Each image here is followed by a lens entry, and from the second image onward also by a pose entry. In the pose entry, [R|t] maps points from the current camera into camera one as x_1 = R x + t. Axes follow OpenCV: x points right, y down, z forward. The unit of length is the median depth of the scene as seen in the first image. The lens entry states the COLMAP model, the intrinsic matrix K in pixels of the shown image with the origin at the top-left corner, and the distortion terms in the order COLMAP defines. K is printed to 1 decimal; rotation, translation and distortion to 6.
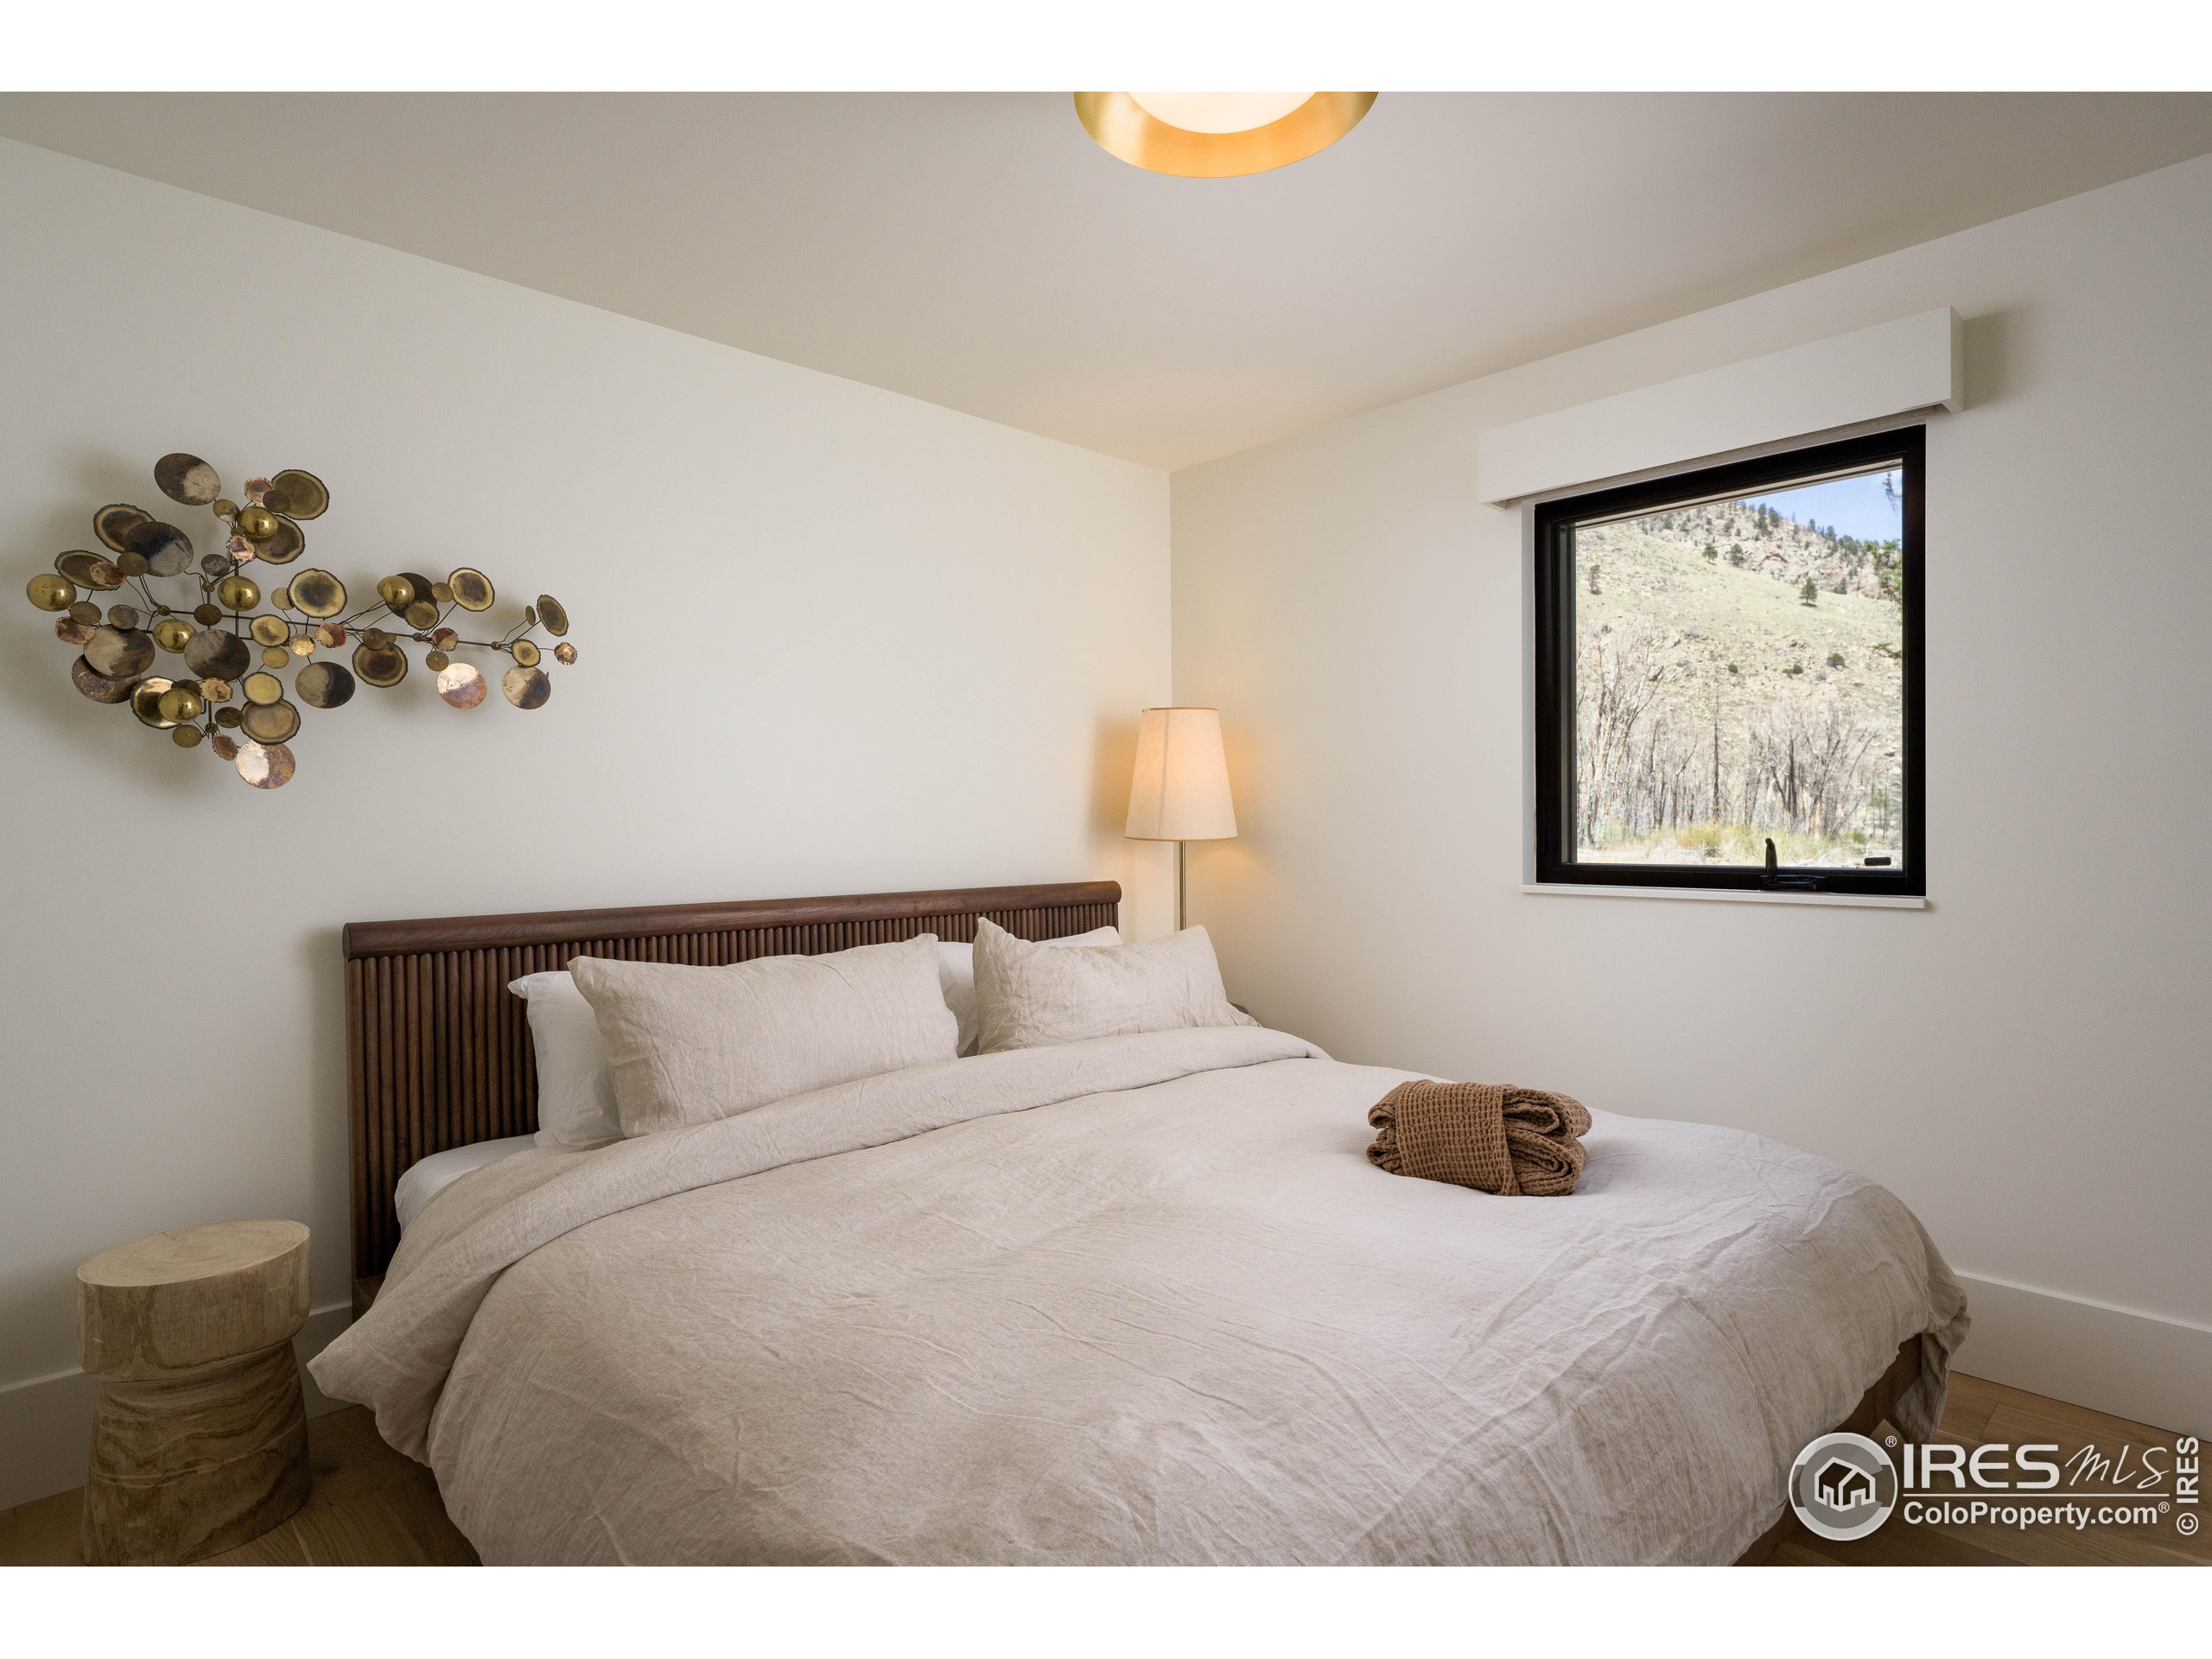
lens RADIAL K [[1150.2, 0, 1106.0], [0, 1150.2, 829.5], [0, 0, 1]] dist [-0.000786, -0.001217]
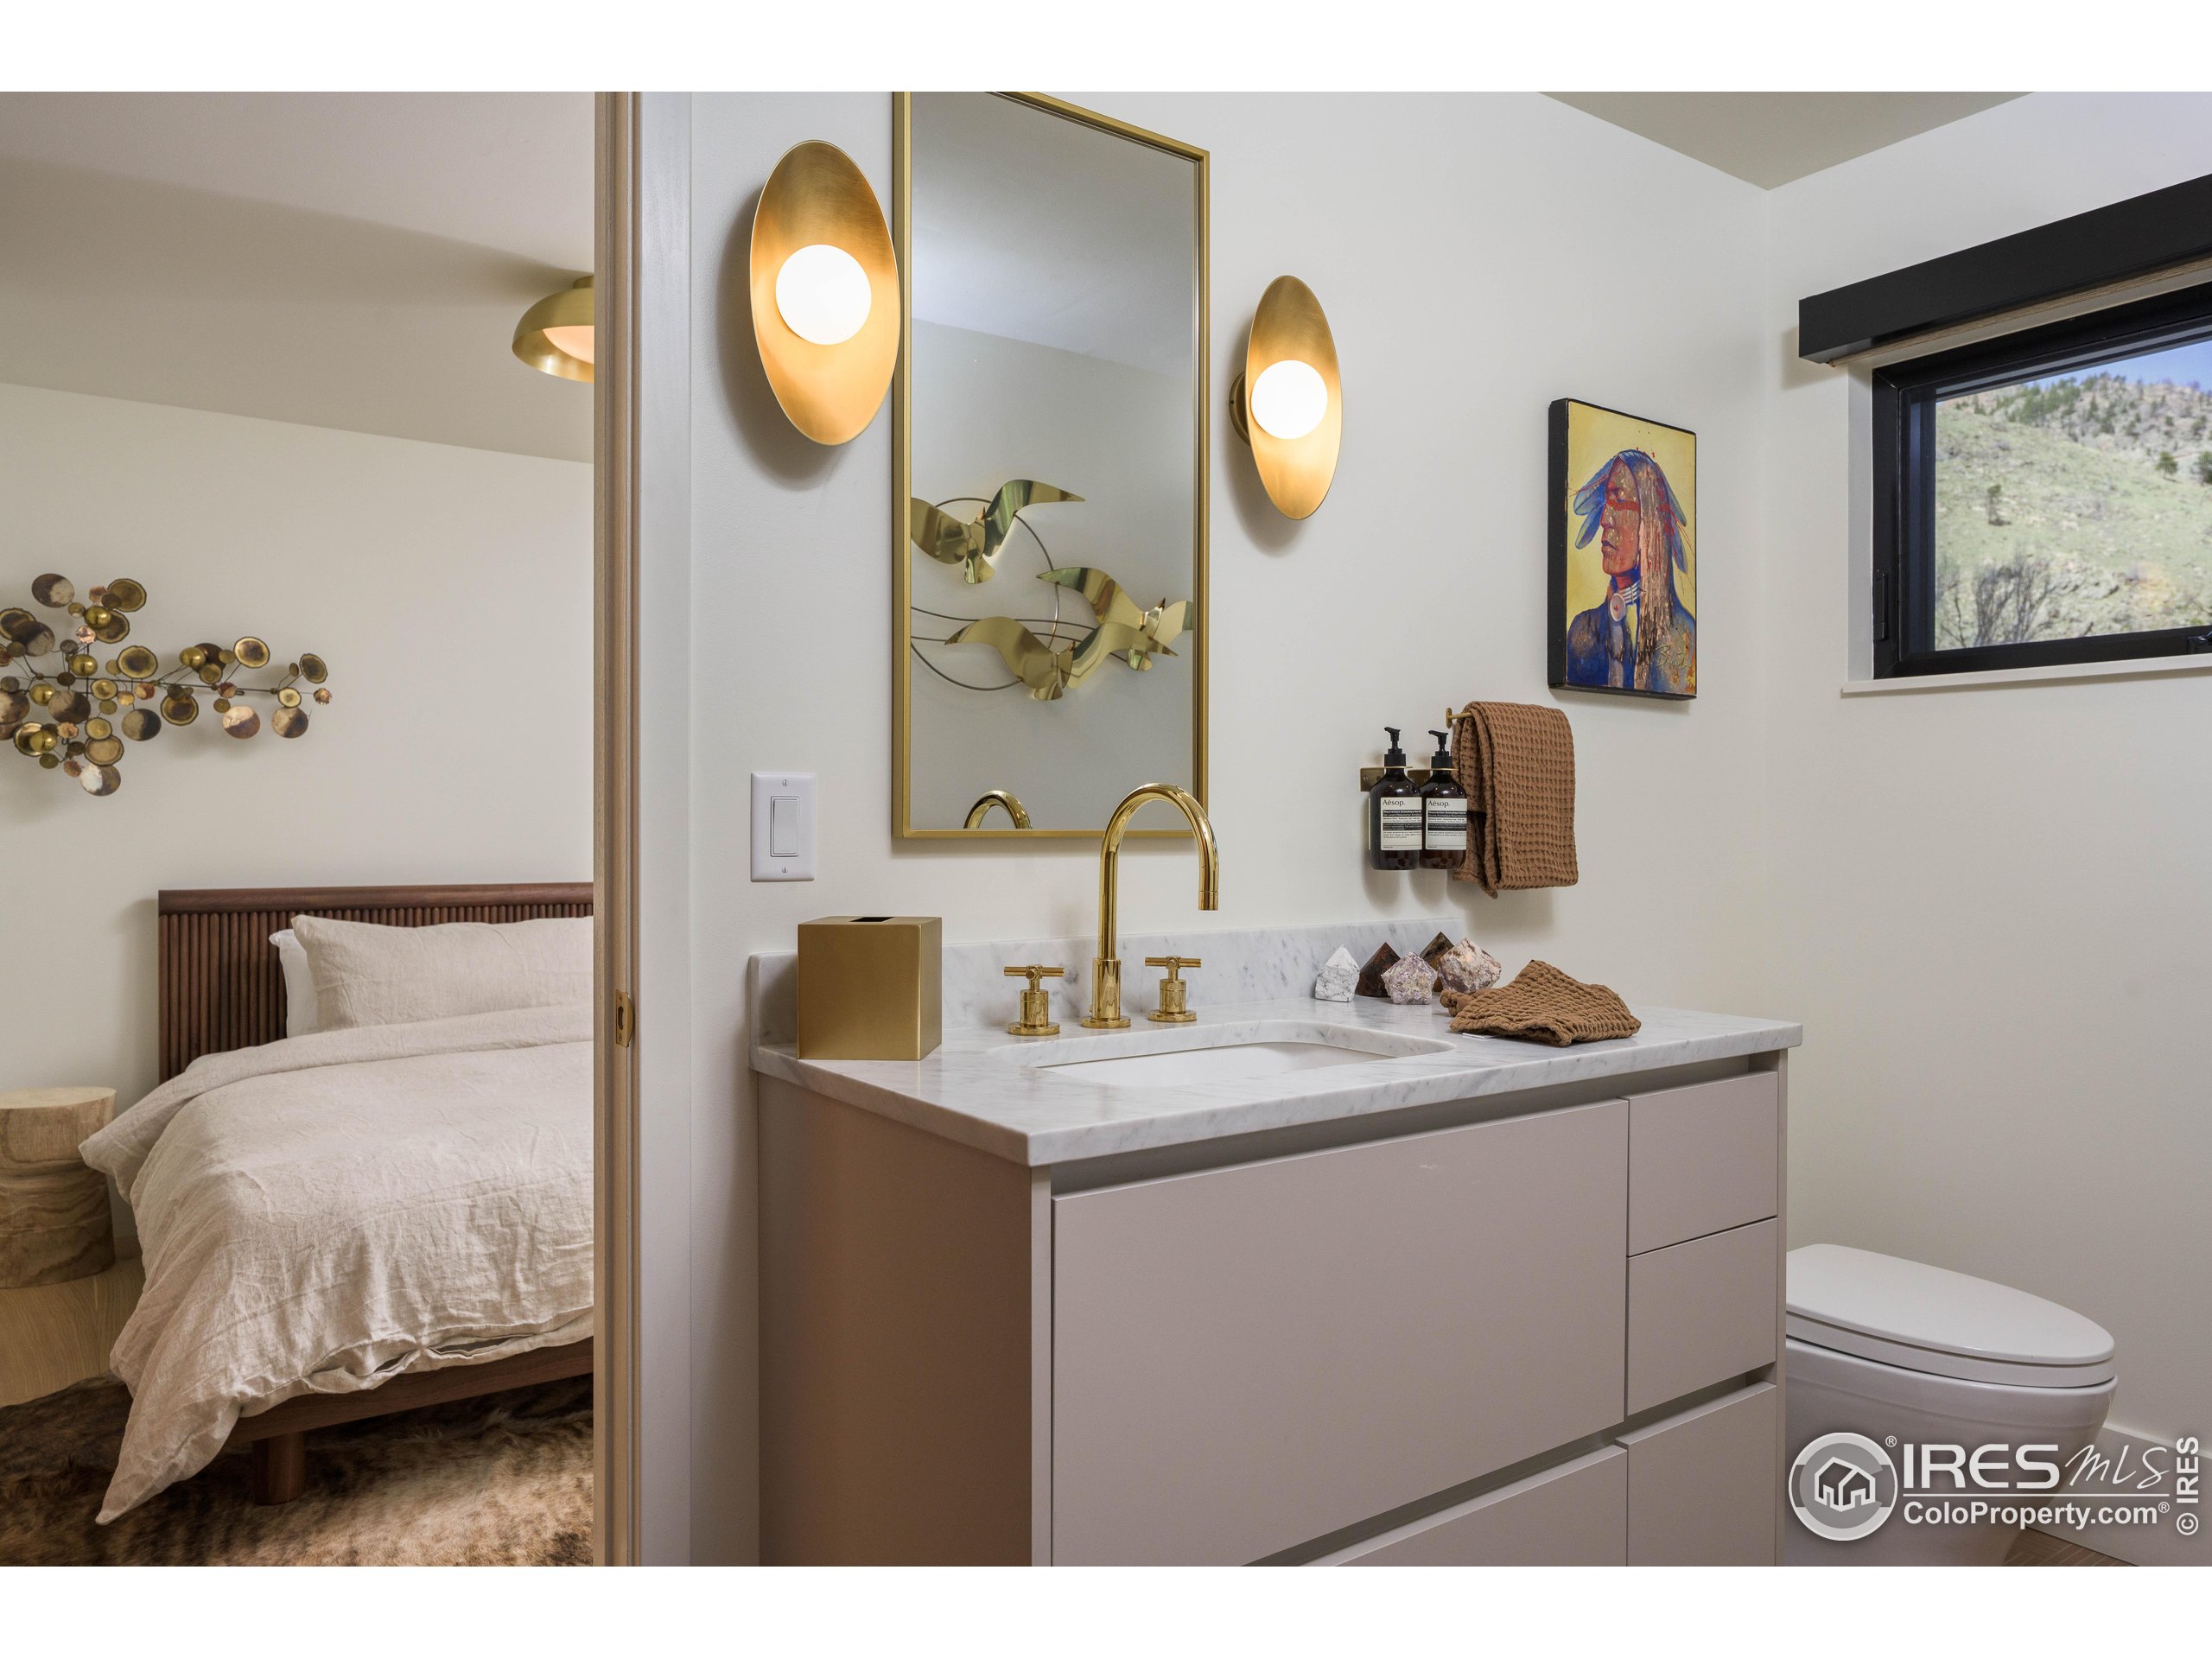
lens RADIAL K [[1464.7, 0, 1106.0], [0, 1464.7, 829.5], [0, 0, 1]] dist [-0.003265, 0.001671]
pose [[0.988163, 0.010000, -0.153082, 0.837437], [-0.011196, 0.999913, -0.006949, 0.006257], [0.152999, 0.008580, 0.988189, -0.662370]]
